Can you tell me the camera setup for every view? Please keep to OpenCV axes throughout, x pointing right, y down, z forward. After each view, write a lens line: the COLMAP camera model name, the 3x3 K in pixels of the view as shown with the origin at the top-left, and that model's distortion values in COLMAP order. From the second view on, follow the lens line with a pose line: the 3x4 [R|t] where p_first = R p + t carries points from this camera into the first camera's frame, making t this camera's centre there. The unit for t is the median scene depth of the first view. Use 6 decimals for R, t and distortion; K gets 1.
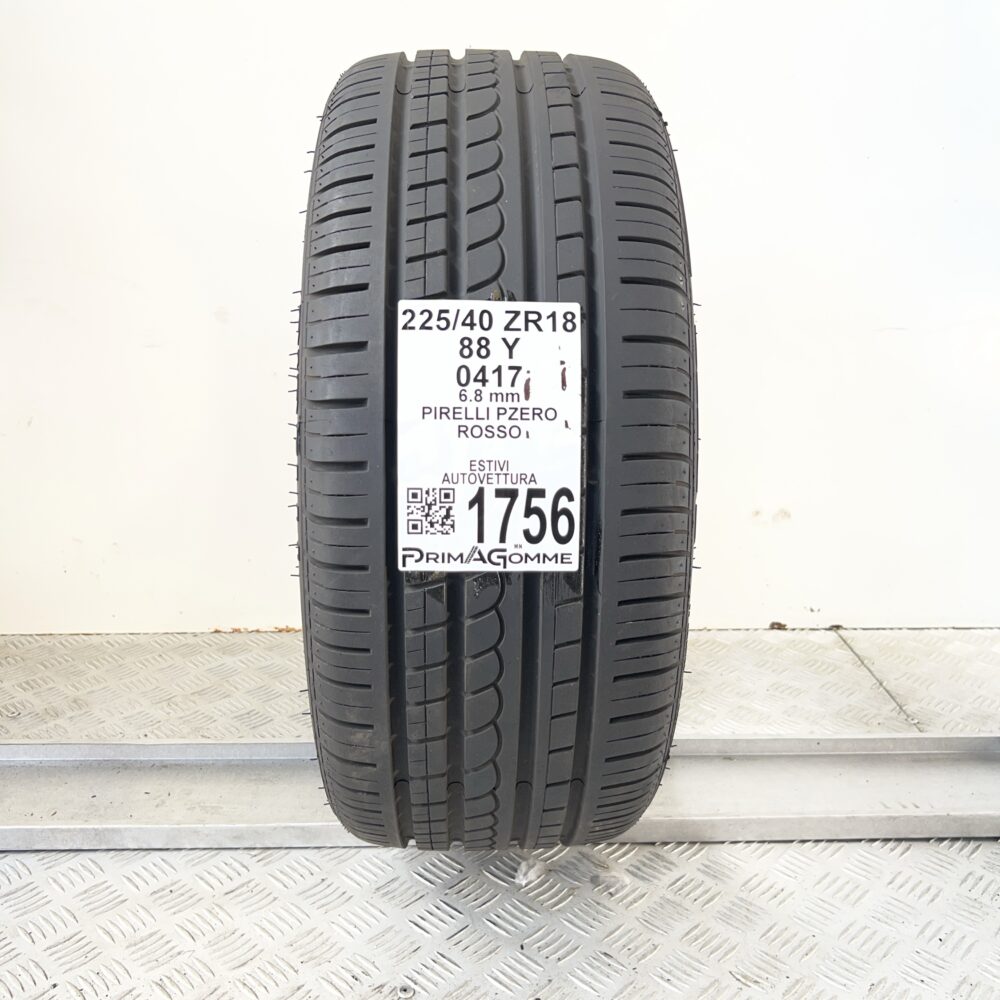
lens RADIAL K [[1022.1, 0, 480.7], [0, 1022.1, 500.3], [0, 0, 1]] dist [0.071631, -0.016061]
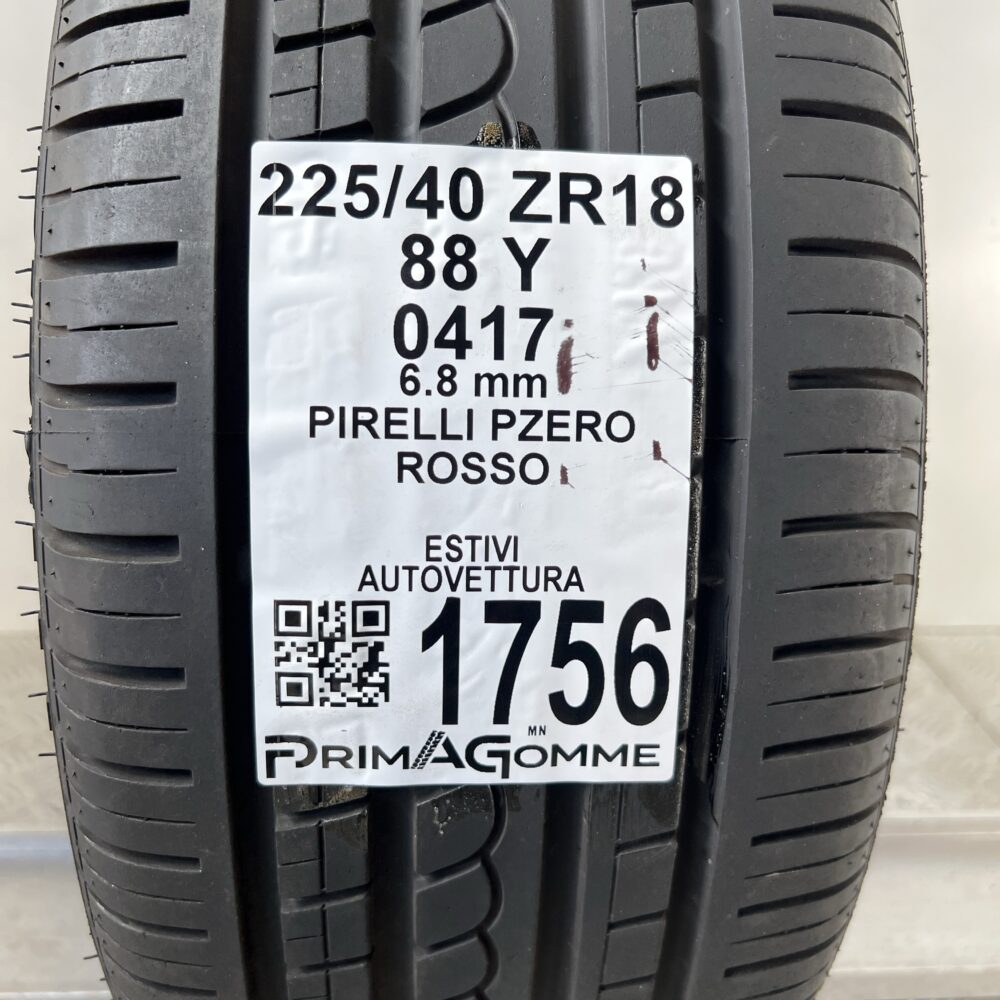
lens RADIAL K [[1022.1, 0, 480.7], [0, 1022.1, 500.3], [0, 0, 1]] dist [0.071631, -0.016061]
pose [[0.999168, 0.005095, 0.040455, -0.005108], [-0.007771, 0.997773, 0.066253, -0.080783], [-0.040028, -0.066512, 0.996982, 0.579929]]
